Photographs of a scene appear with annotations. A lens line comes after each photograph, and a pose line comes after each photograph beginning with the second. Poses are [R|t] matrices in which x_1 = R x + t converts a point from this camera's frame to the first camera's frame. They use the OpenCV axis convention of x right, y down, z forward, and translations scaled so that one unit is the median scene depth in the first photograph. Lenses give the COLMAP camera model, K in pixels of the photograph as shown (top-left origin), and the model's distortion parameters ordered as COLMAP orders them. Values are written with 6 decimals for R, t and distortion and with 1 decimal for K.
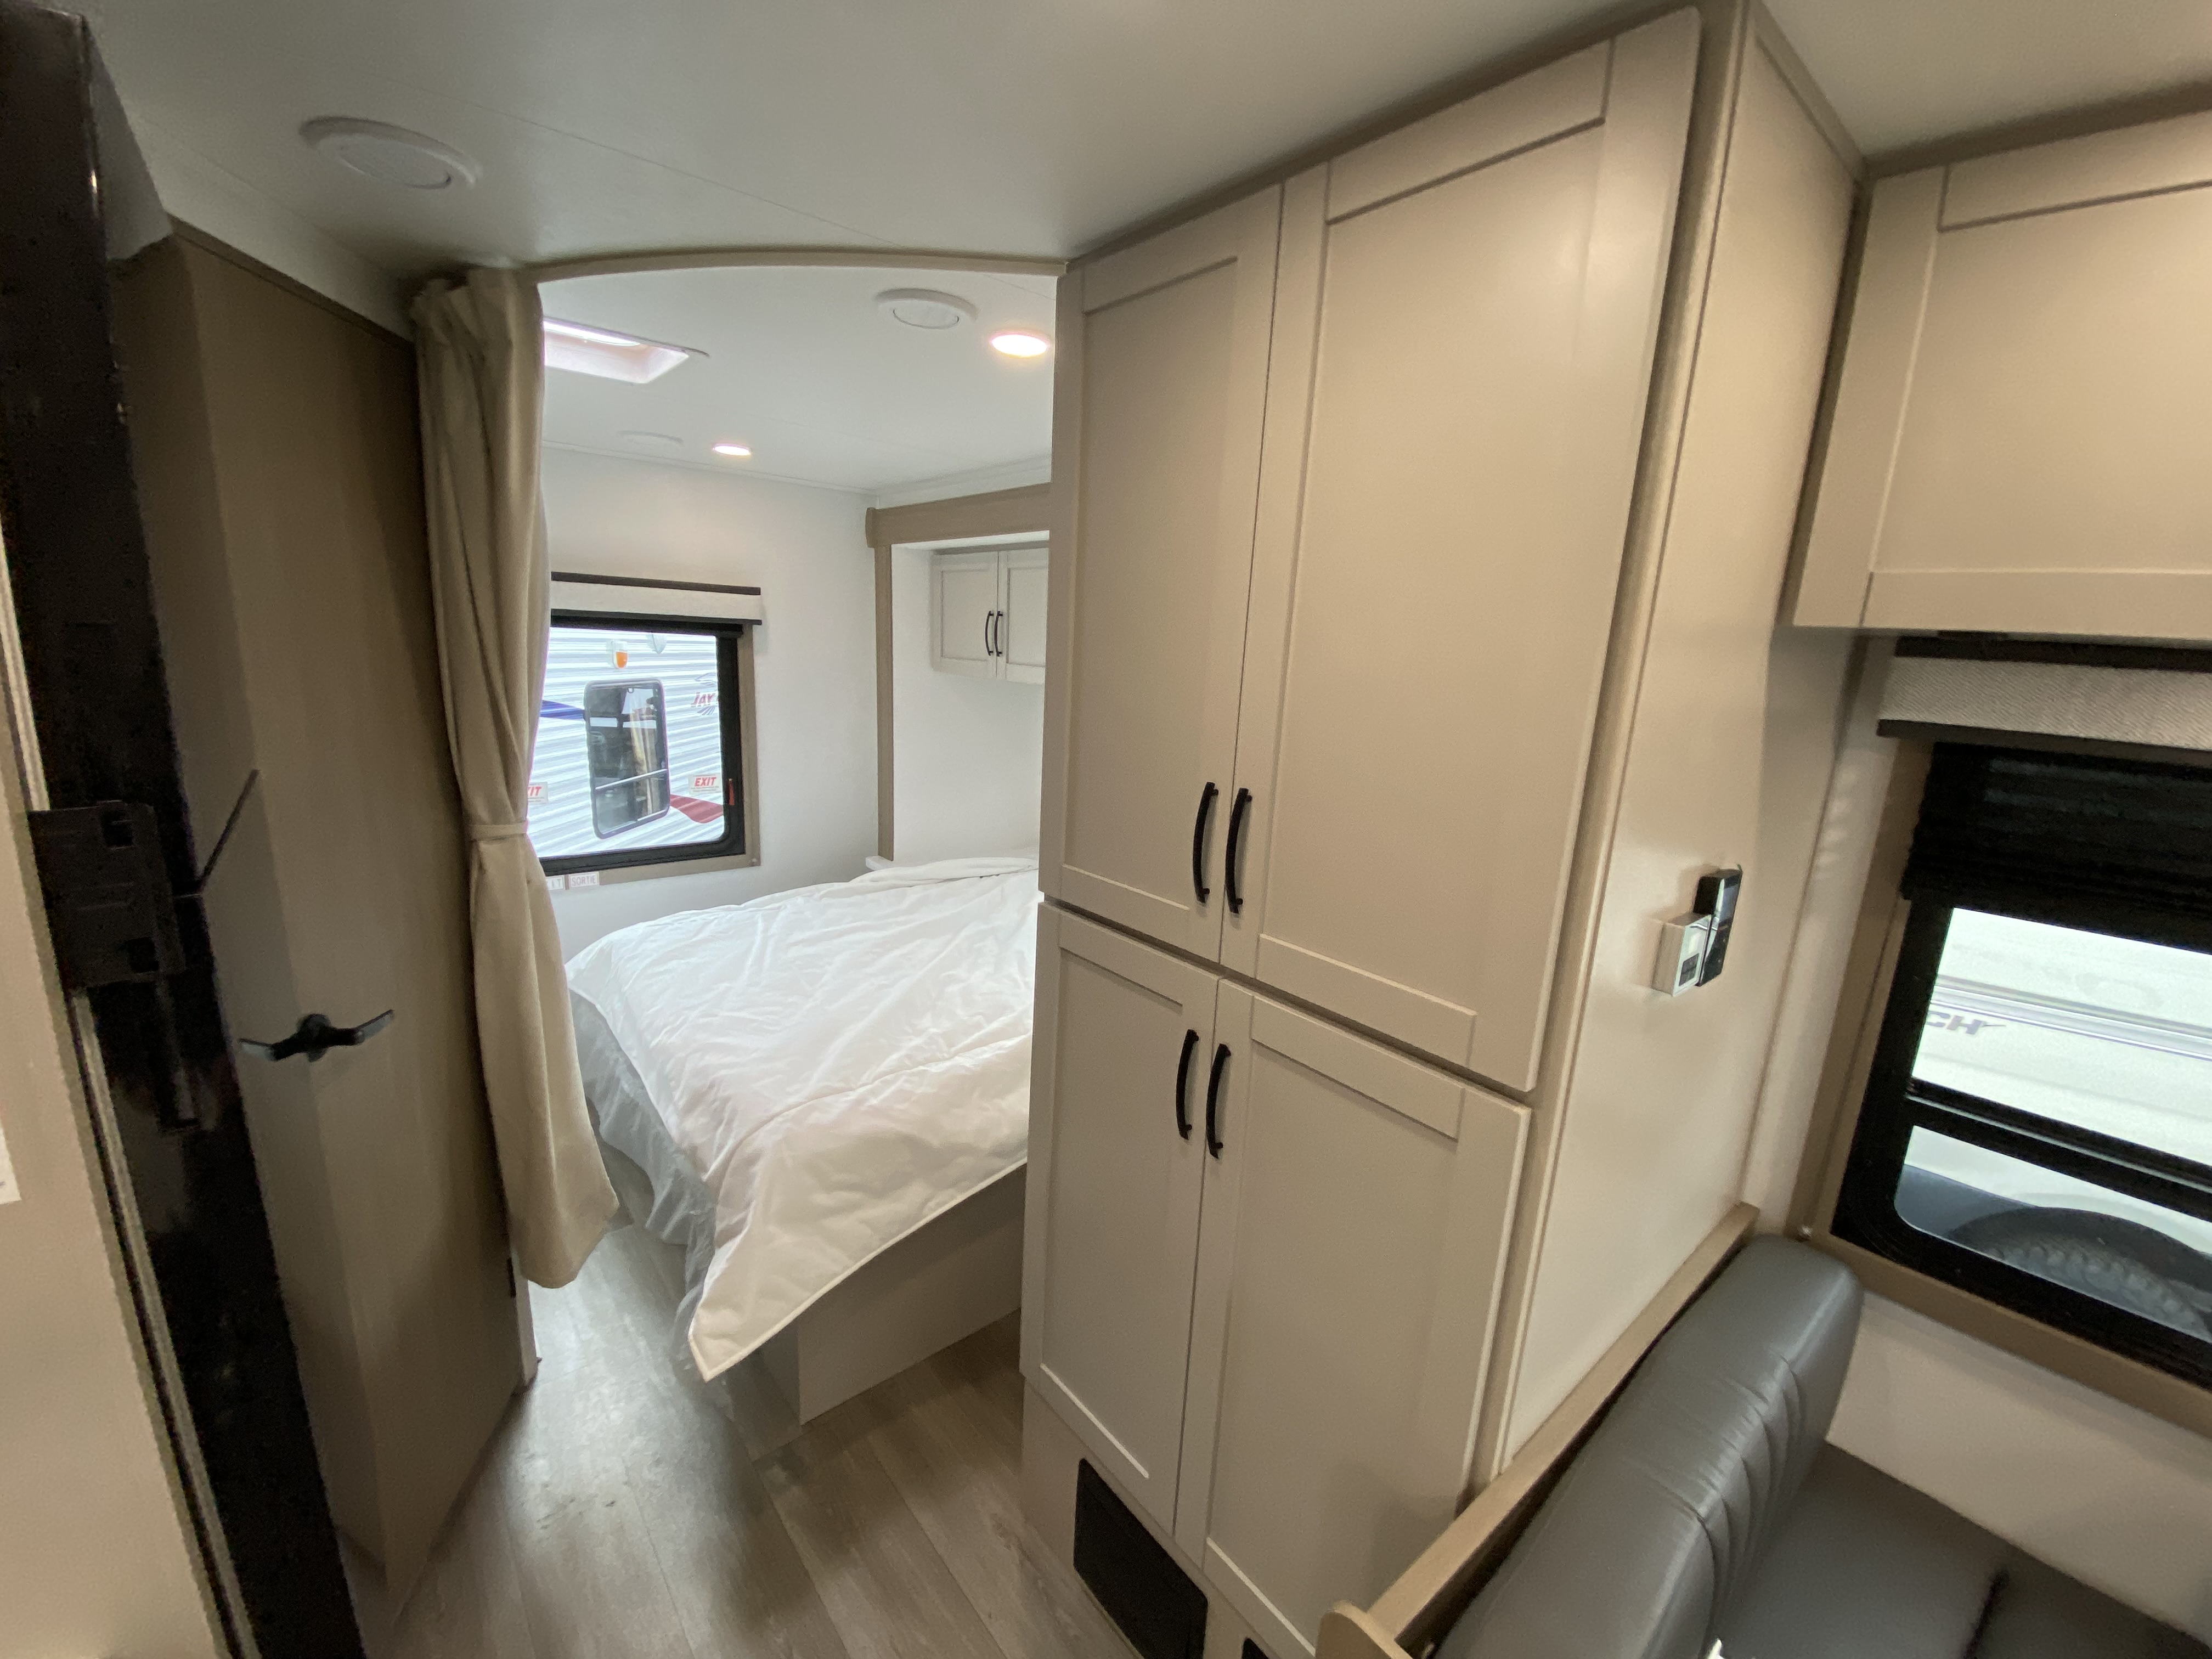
lens RADIAL K [[894.3, 0, 1101.5], [0, 894.3, 830.3], [0, 0, 1]] dist [0.016481, -0.017137]
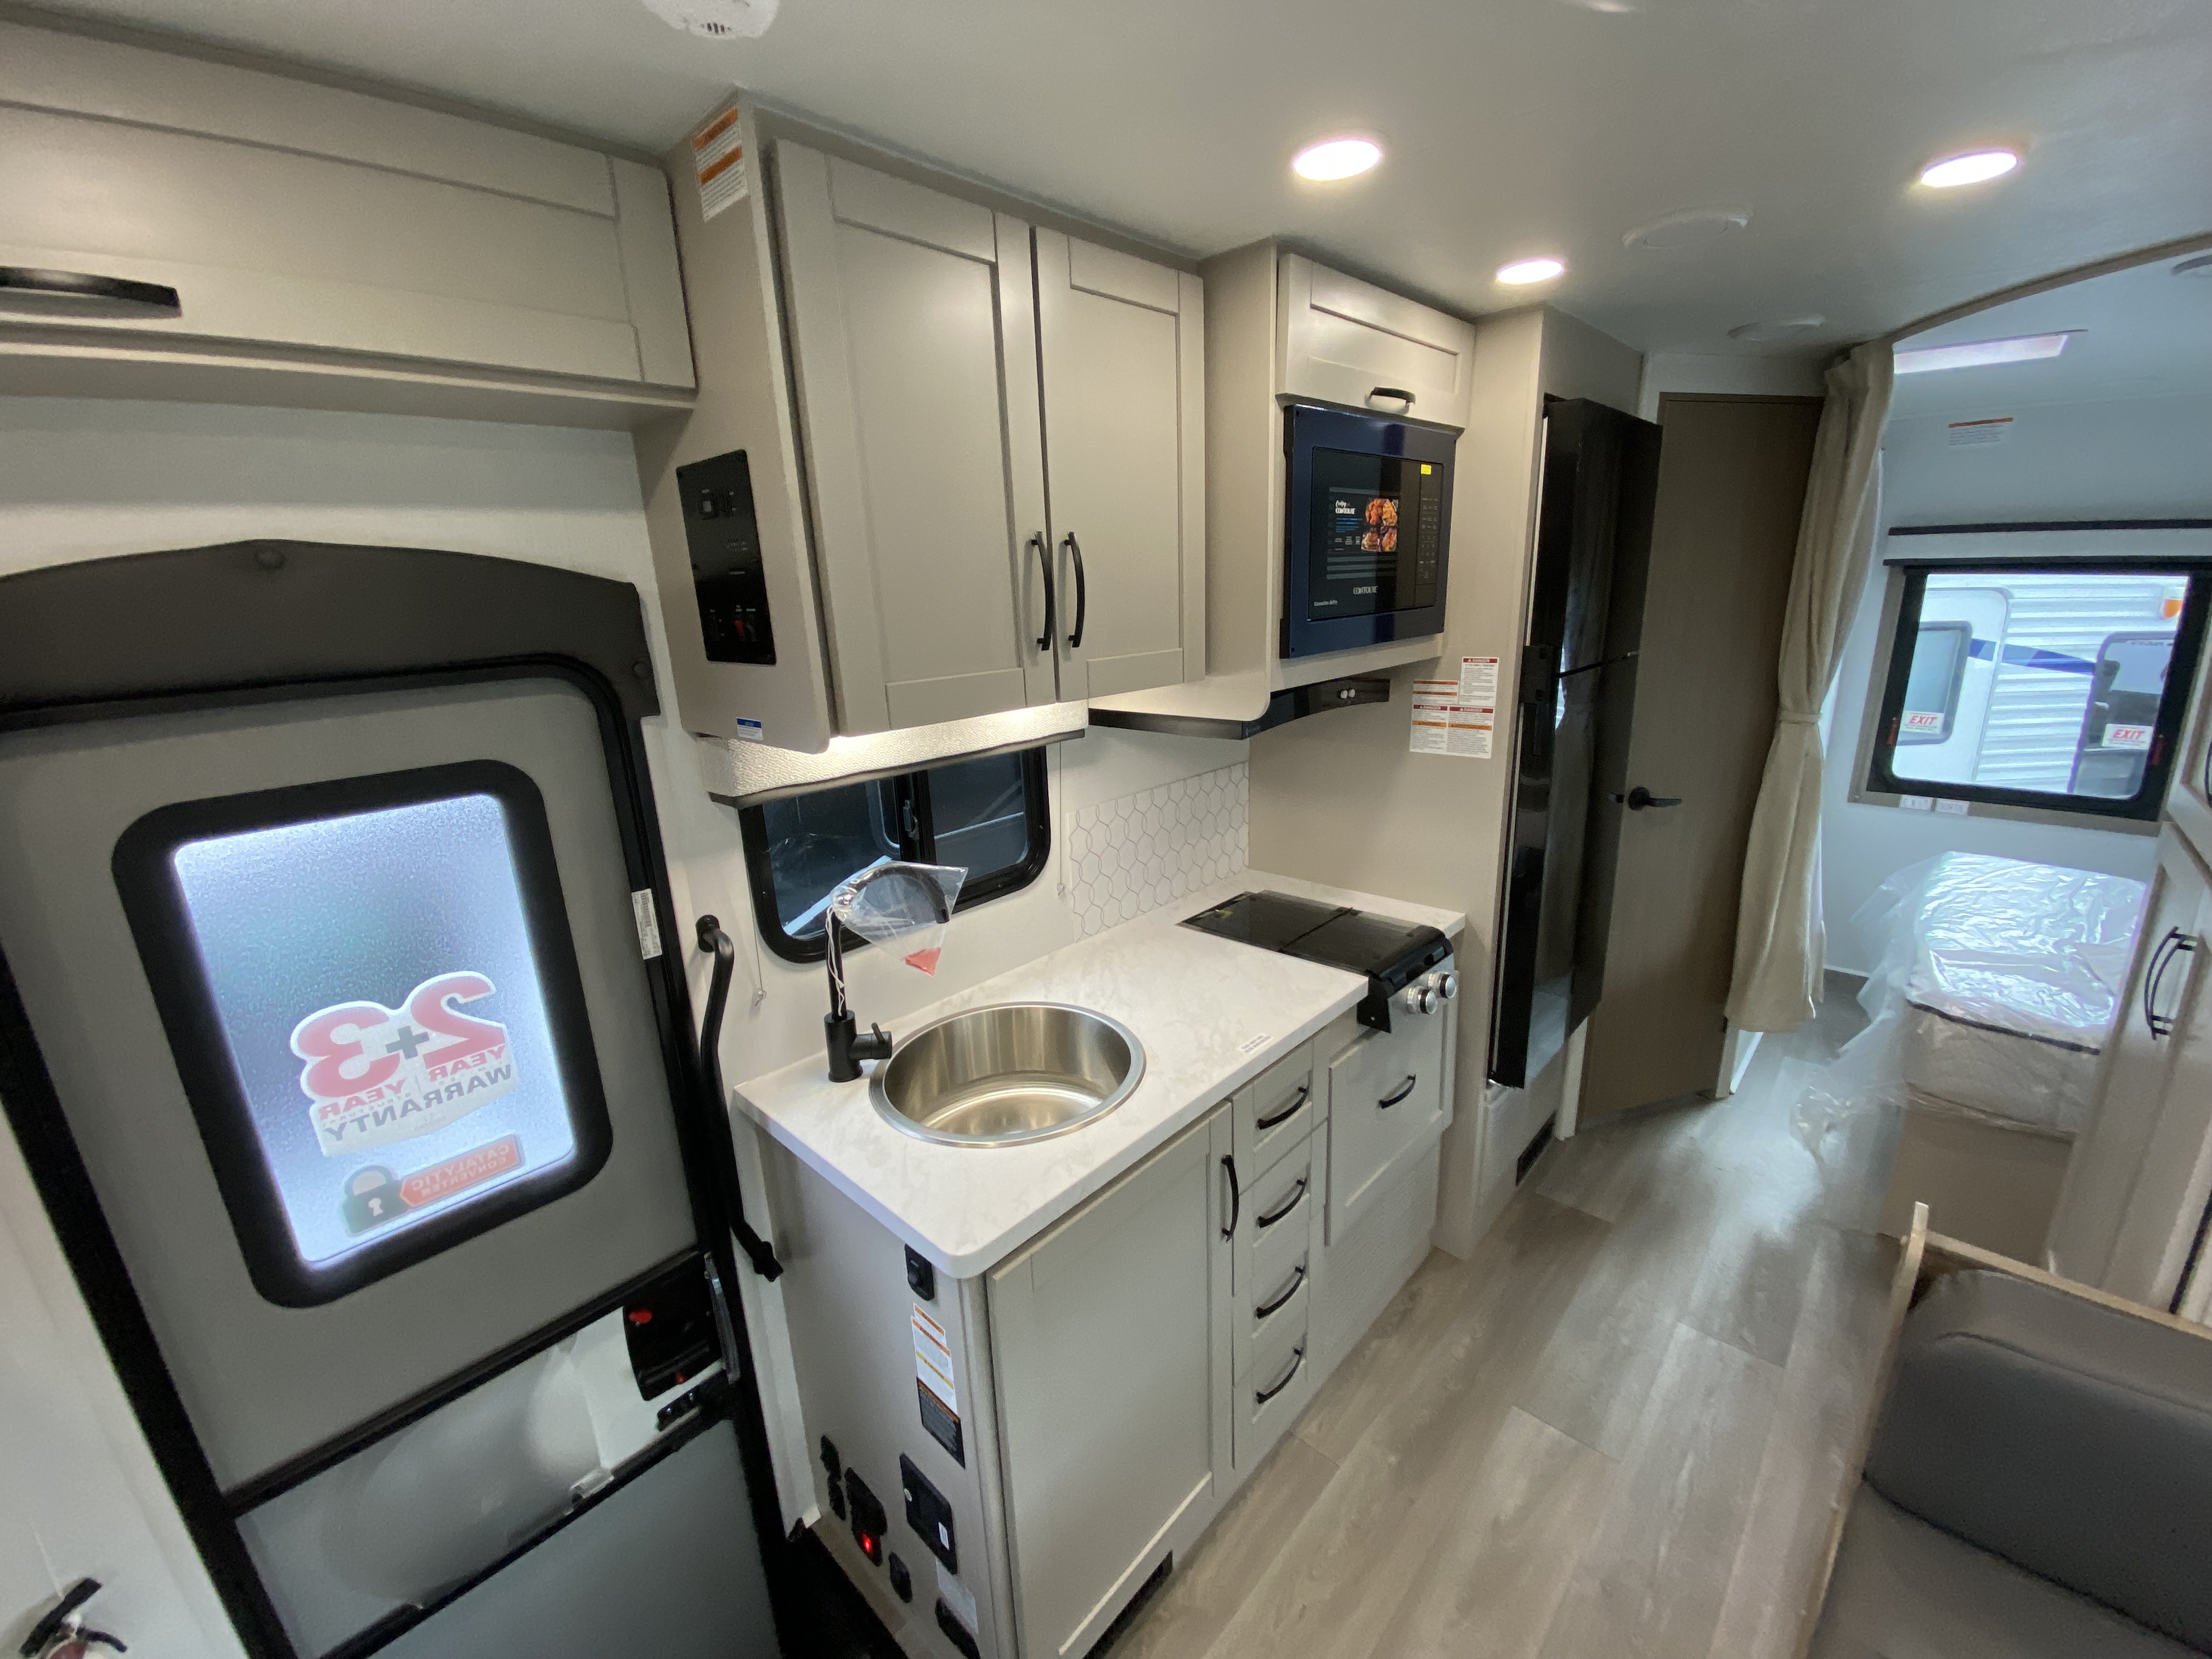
lens RADIAL K [[884.7, 0, 1100.1], [0, 884.7, 828.5], [0, 0, 1]] dist [0.019083, -0.020255]
pose [[0.113265, 0.213747, -0.970301, 0.444948], [-0.169579, 0.966415, 0.193095, 0.060021], [0.978986, 0.142672, 0.145708, -0.212722]]
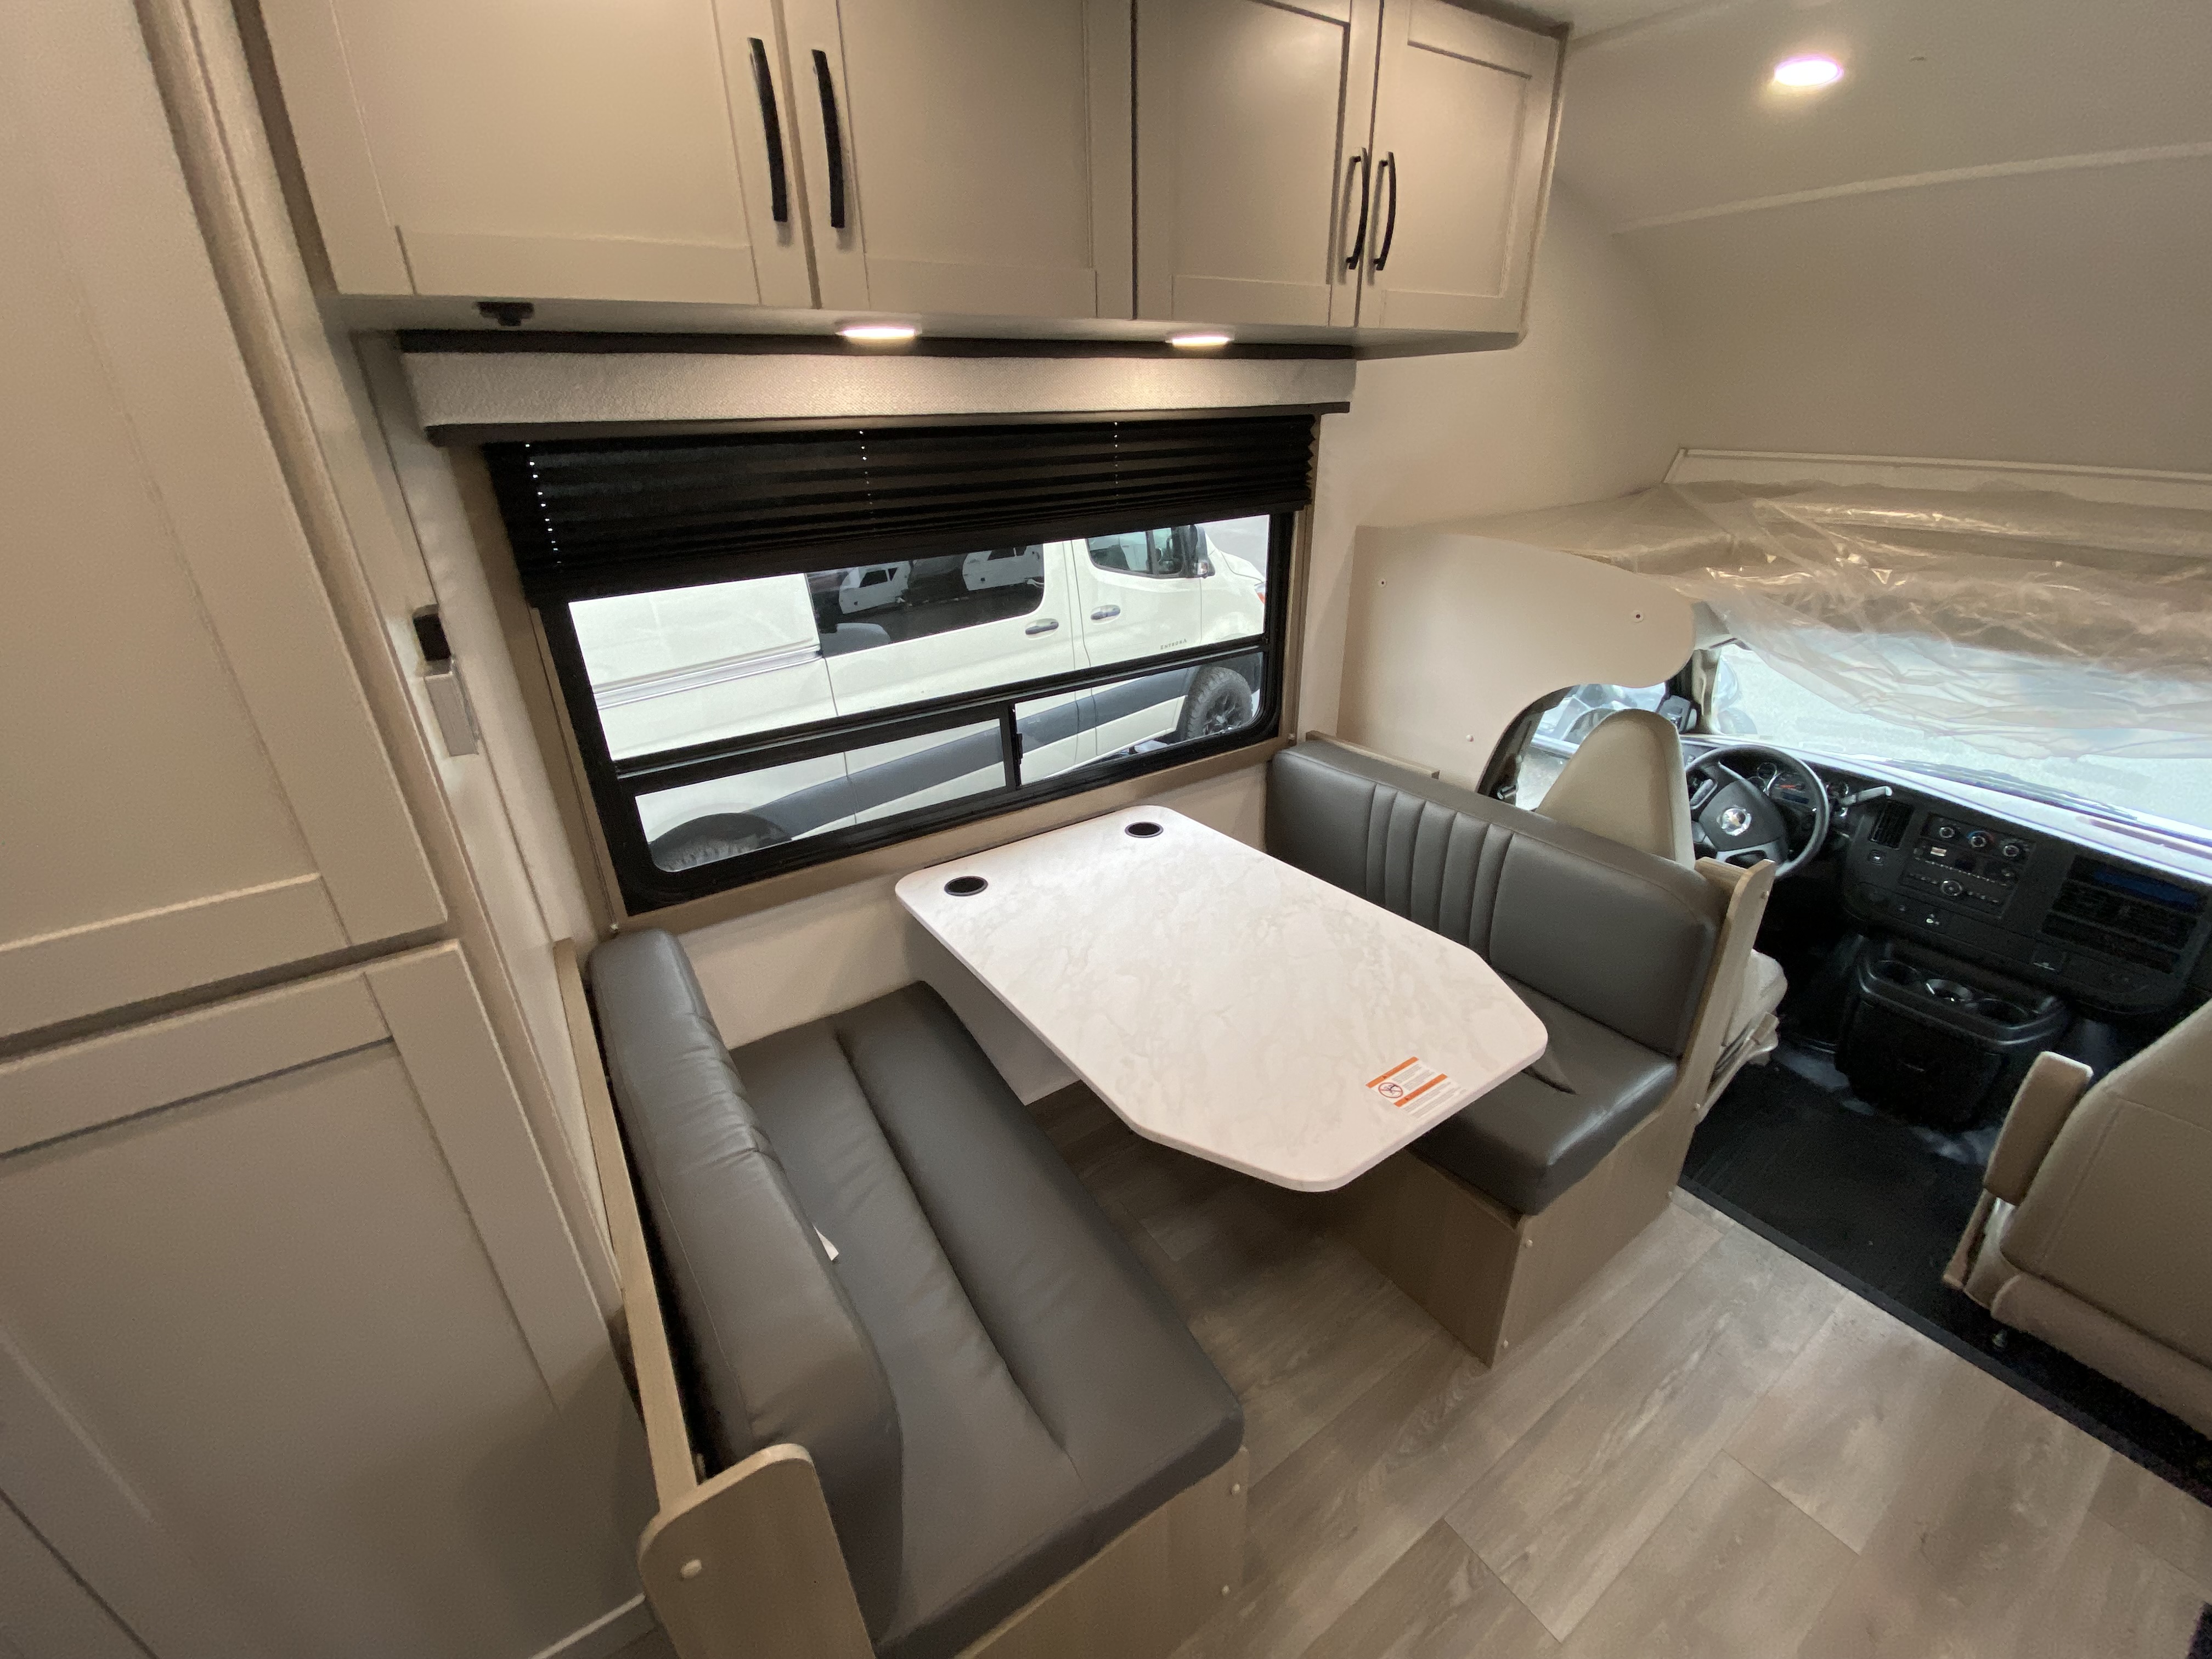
lens RADIAL K [[894.3, 0, 1101.5], [0, 894.3, 830.3], [0, 0, 1]] dist [0.016481, -0.017137]
pose [[0.099479, -0.459463, 0.882608, -0.043823], [0.246347, 0.870767, 0.425533, 0.010167], [-0.964063, 0.175097, 0.199811, 0.096109]]
